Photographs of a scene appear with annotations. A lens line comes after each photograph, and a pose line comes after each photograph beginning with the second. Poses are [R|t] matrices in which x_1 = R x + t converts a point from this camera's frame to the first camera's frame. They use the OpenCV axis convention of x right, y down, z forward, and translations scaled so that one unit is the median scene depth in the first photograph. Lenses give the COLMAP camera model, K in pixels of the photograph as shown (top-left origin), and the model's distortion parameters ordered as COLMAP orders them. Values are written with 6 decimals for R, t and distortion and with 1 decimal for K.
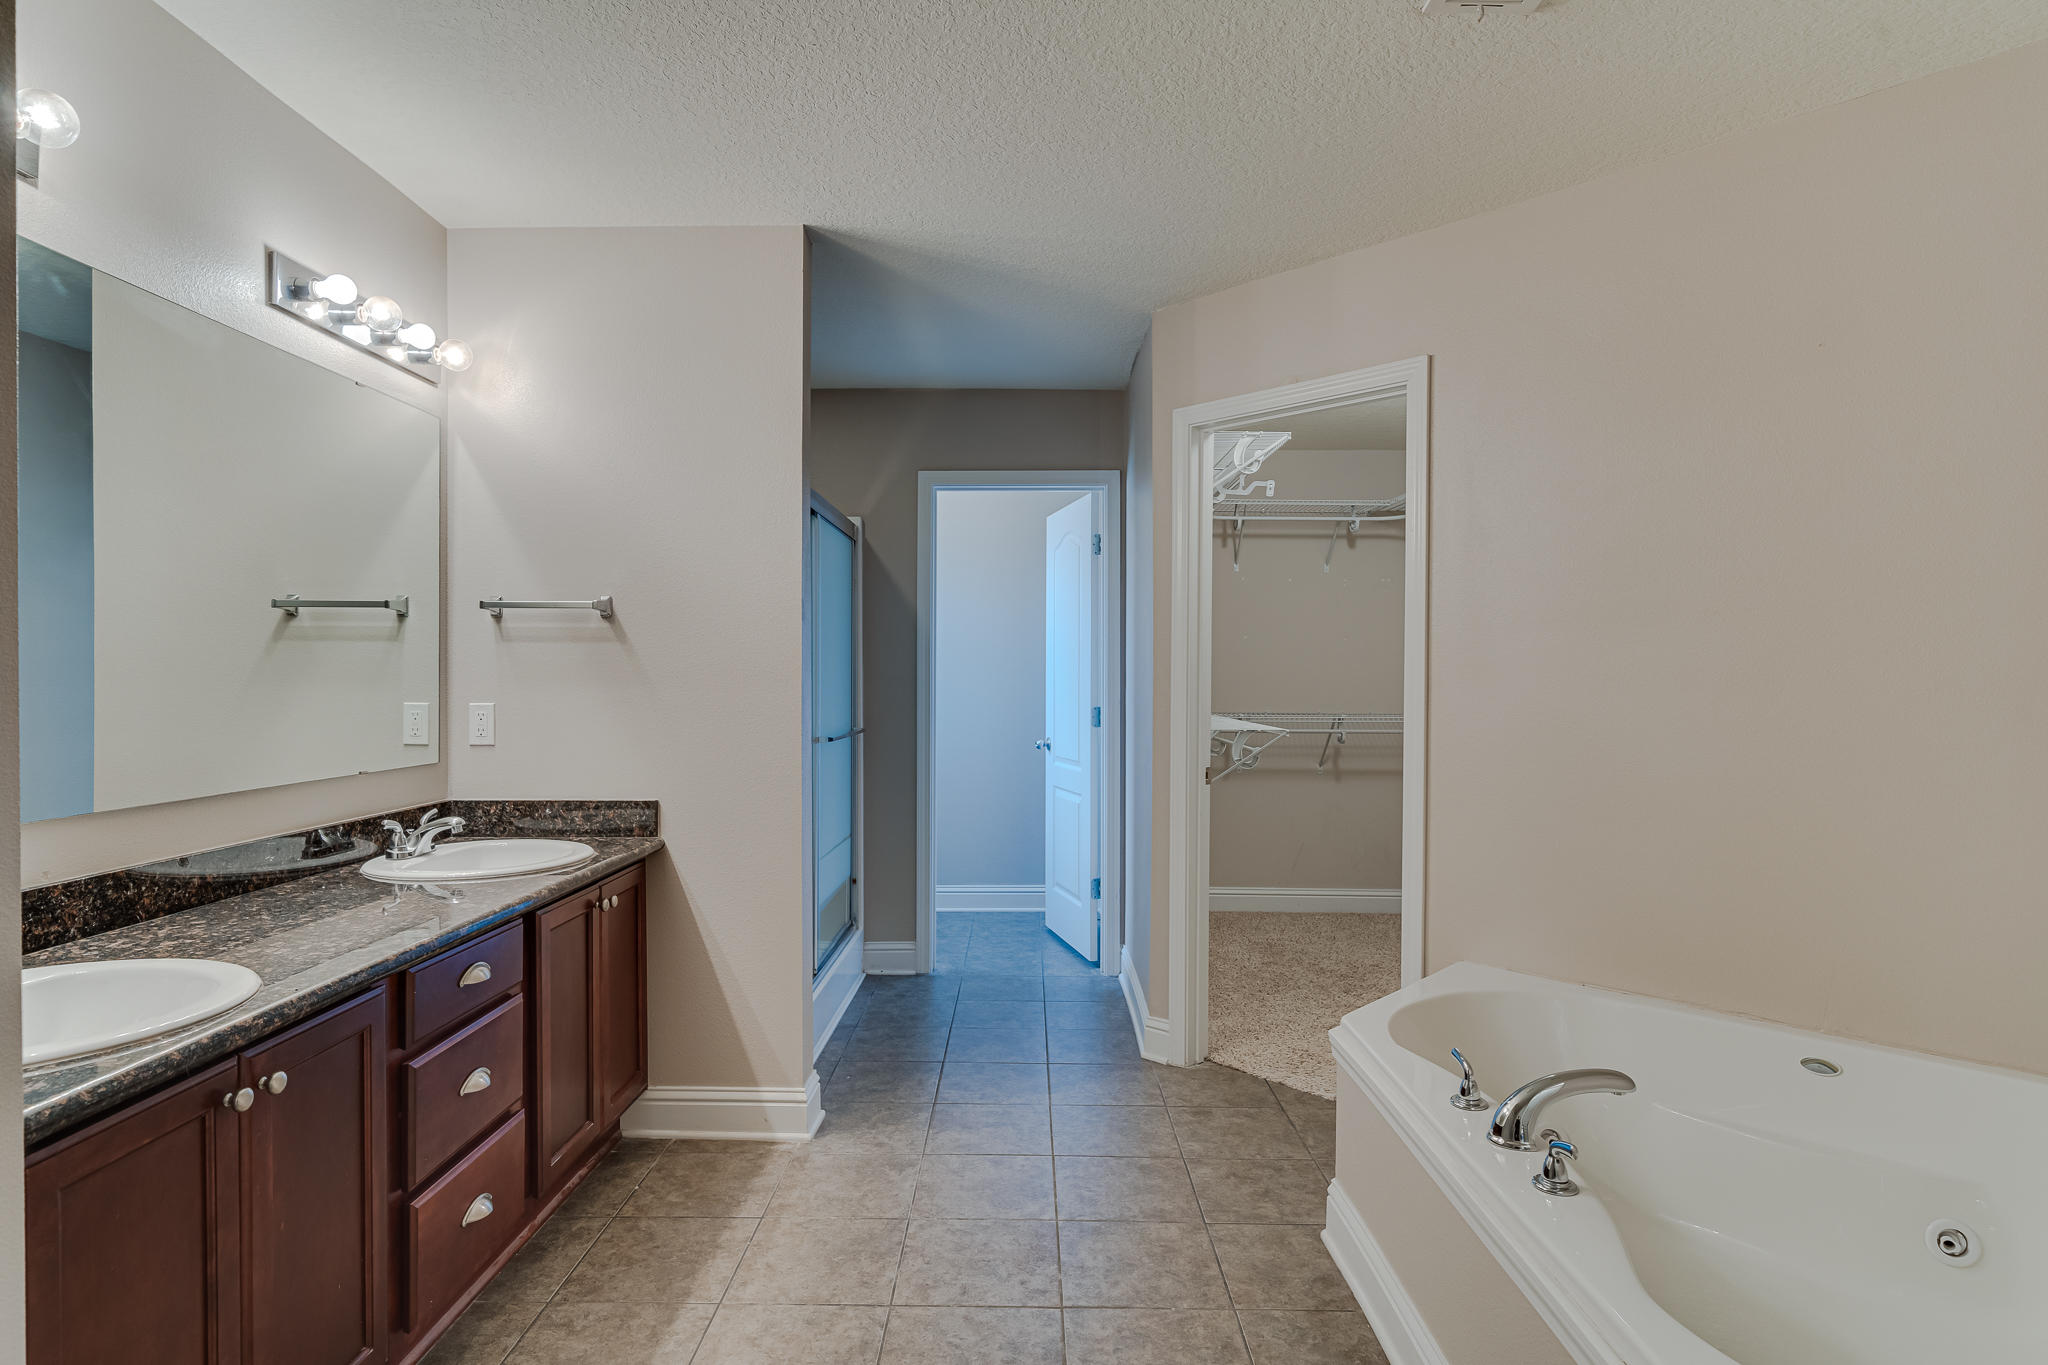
lens RADIAL K [[1026.8, 0, 1020.6], [0, 1026.8, 682.2], [0, 0, 1]] dist [-0.000321, -0.000103]
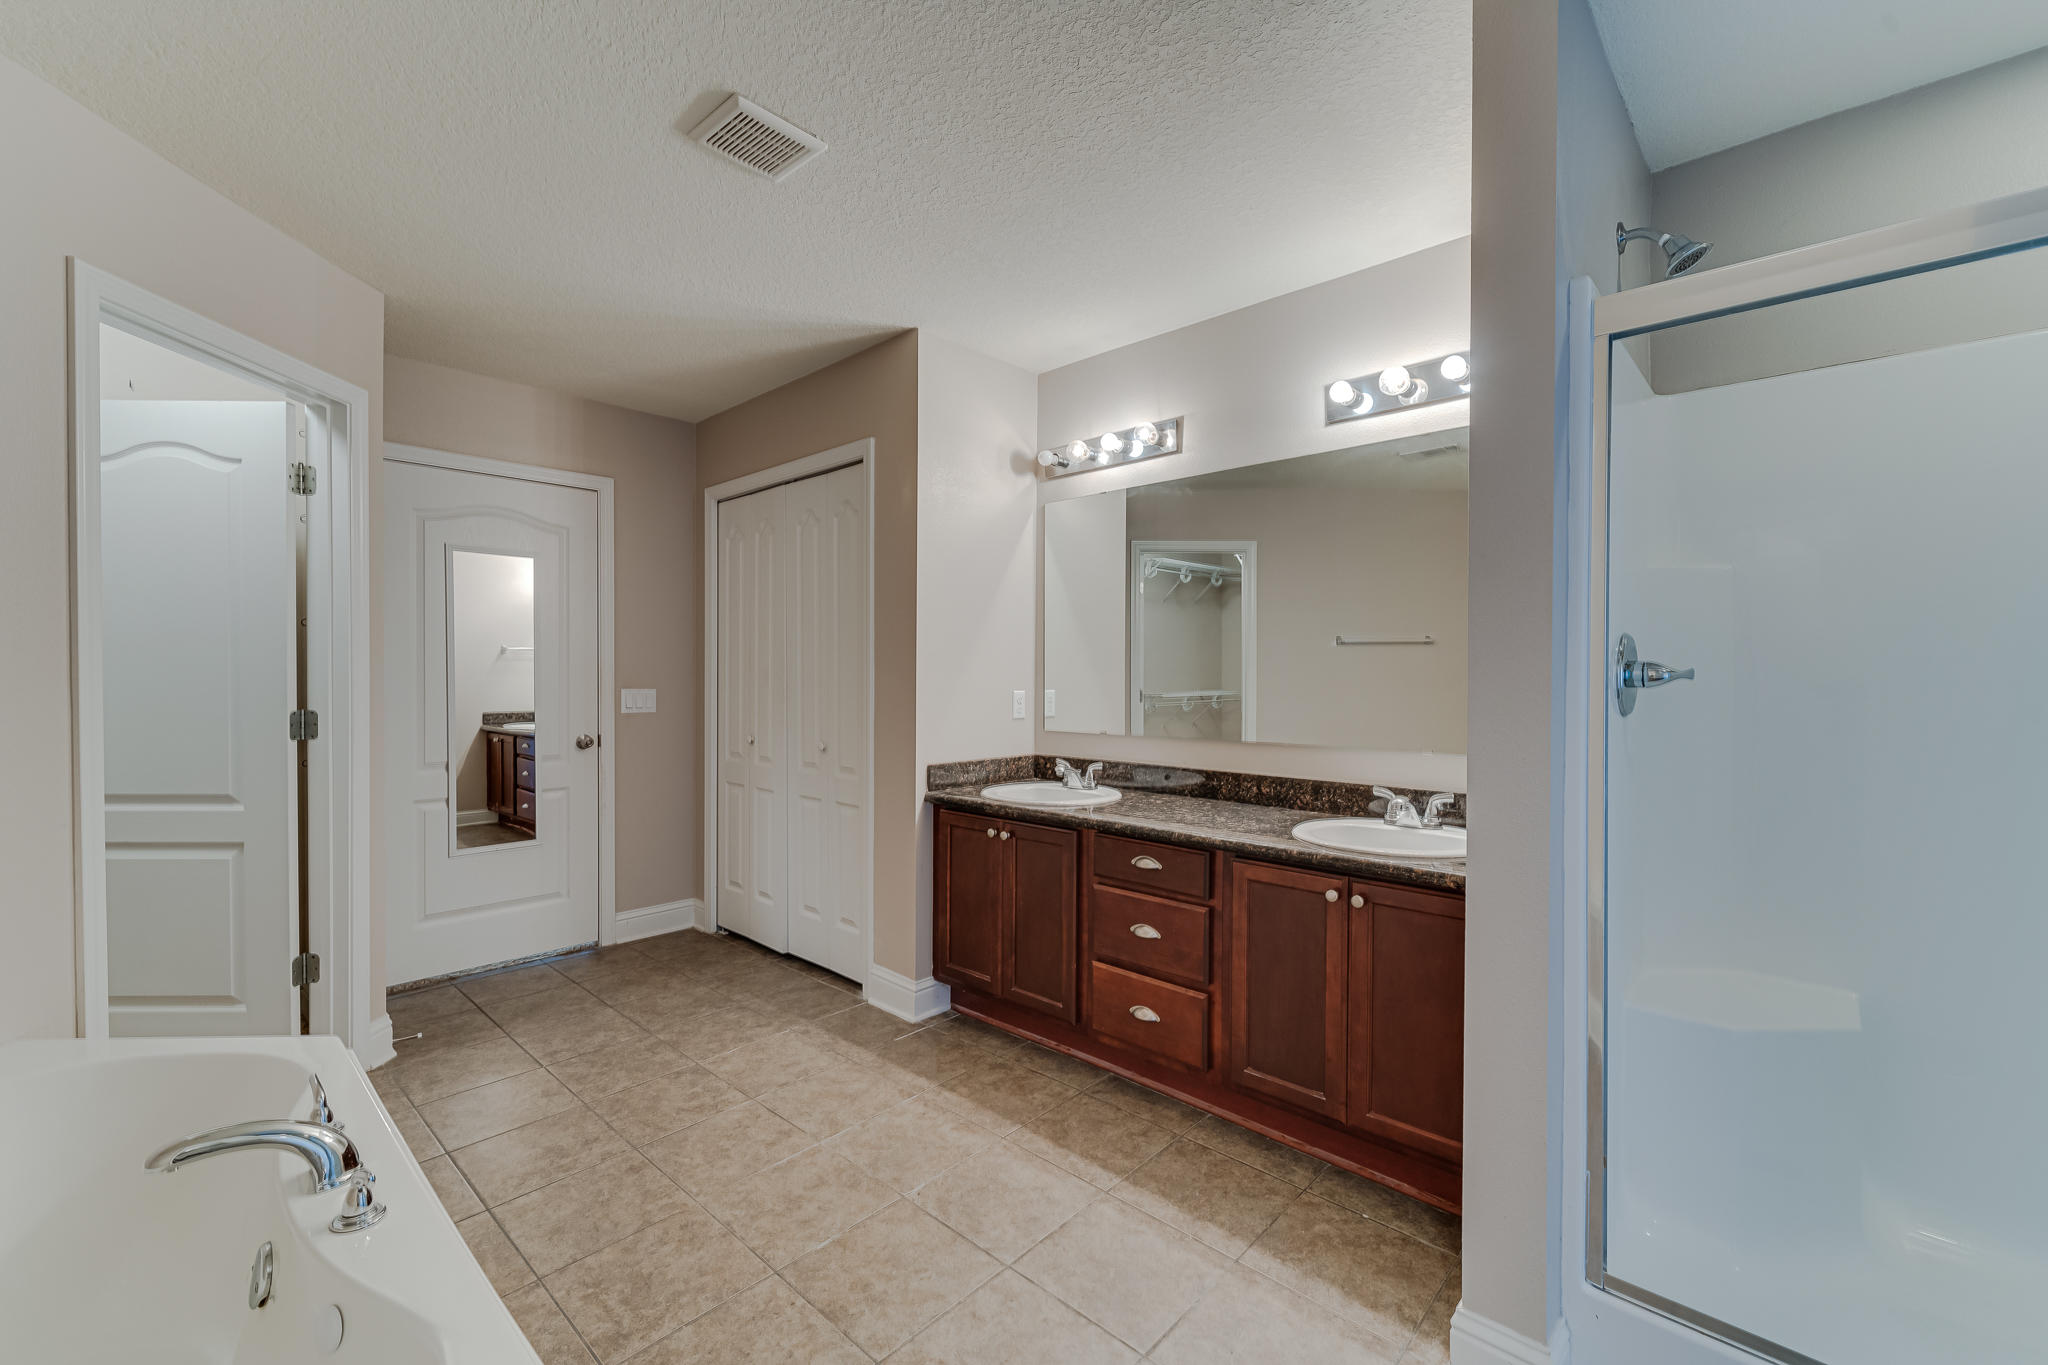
lens RADIAL K [[860.6, 0, 1018.9], [0, 860.6, 686.3], [0, 0, 1]] dist [-0.009858, -0.000290]
pose [[-0.679407, 0.001988, -0.733759, 0.515458], [-0.006881, 0.999935, 0.009080, 0.008072], [0.733729, 0.011218, -0.679349, 1.626458]]
